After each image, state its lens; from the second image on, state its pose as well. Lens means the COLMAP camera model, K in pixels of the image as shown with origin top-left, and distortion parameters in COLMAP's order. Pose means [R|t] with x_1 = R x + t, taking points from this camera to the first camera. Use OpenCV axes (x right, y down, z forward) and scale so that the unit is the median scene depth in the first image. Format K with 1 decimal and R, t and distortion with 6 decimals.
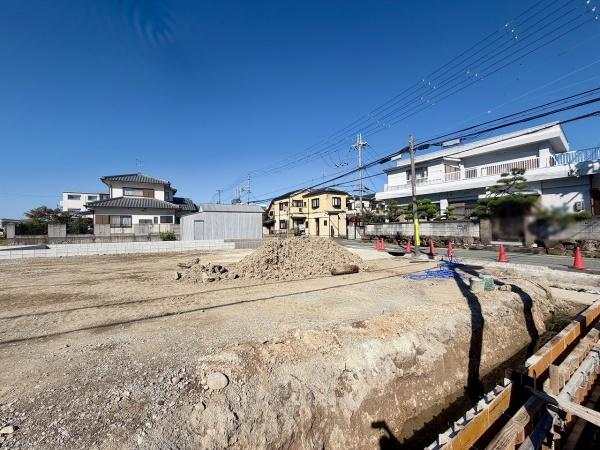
lens RADIAL K [[238.3, 0, 298.7], [0, 238.3, 224.6], [0, 0, 1]] dist [-0.000059, -0.000092]
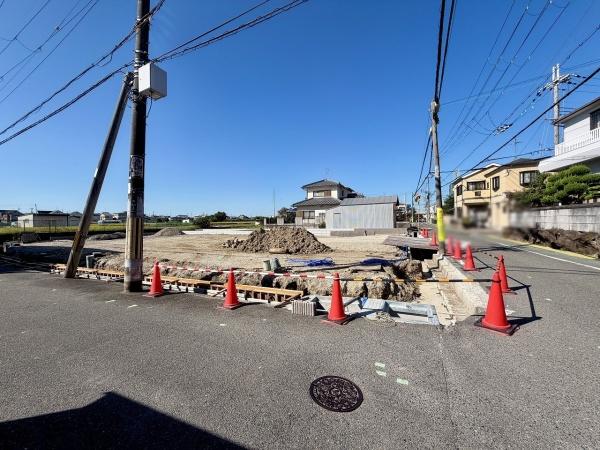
lens RADIAL K [[238.3, 0, 298.7], [0, 238.3, 224.5], [0, 0, 1]] dist [-0.000059, -0.000092]
pose [[0.575436, 0.010649, -0.817778, 0.547015], [0.028219, 0.999061, 0.032866, -0.004656], [0.817360, -0.041989, 0.574595, 0.109066]]
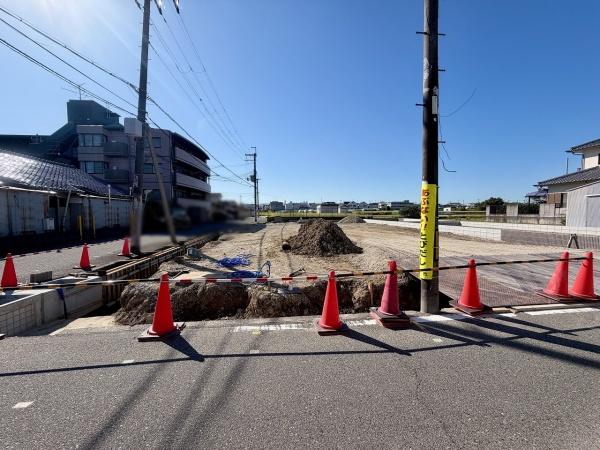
lens RADIAL K [[238.3, 0, 298.5], [0, 238.3, 224.1], [0, 0, 1]] dist [-0.000059, -0.000092]
pose [[-0.431581, 0.056448, -0.900306, 0.502425], [0.028362, 0.998396, 0.049002, 0.004621], [0.901628, -0.004386, -0.432489, 0.625142]]
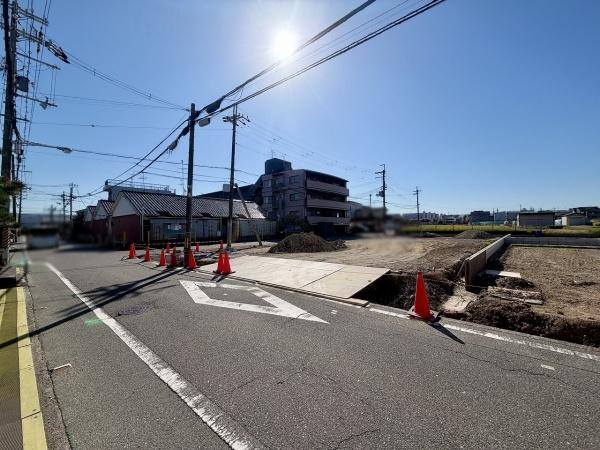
lens RADIAL K [[238.3, 0, 298.4], [0, 238.3, 225.2], [0, 0, 1]] dist [-0.000059, -0.000092]
pose [[-0.945739, 0.021026, -0.324248, 0.255302], [0.030433, 0.999249, -0.023967, 0.014544], [0.323500, -0.032534, -0.945669, 1.135887]]
